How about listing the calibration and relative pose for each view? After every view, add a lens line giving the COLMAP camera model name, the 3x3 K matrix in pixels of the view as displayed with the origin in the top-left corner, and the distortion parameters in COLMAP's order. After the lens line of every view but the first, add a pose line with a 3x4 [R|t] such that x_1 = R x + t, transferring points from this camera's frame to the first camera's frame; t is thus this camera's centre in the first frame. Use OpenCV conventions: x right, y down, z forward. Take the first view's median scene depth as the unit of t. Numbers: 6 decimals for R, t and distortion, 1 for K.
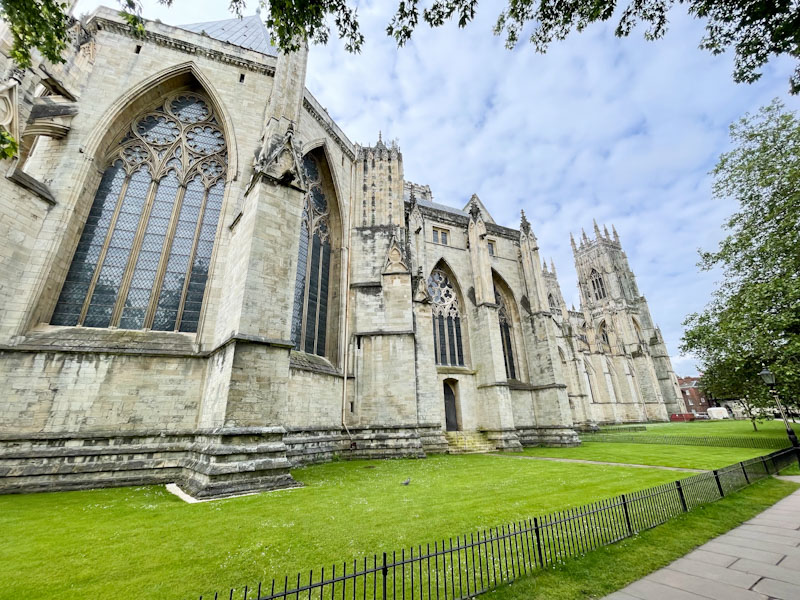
lens RADIAL K [[323.9, 0, 400.1], [0, 323.9, 303.8], [0, 0, 1]] dist [-0.000270, -0.000083]
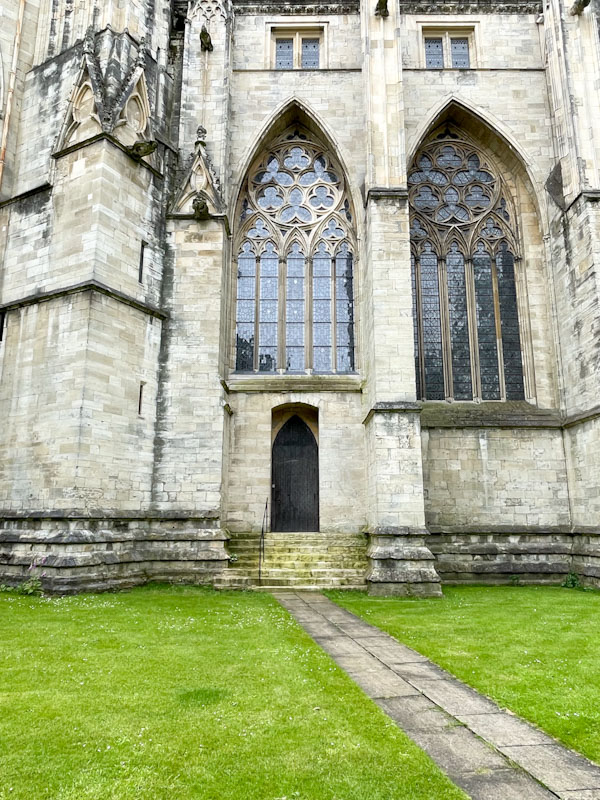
lens RADIAL K [[560.2, 0, 300.0], [0, 560.2, 398.9], [0, 0, 1]] dist [-0.002317, -0.008026]
pose [[0.912137, -0.060523, -0.405393, 0.464419], [0.120208, 0.985049, 0.123406, 0.149817], [0.391863, -0.161294, 0.905775, 0.409931]]
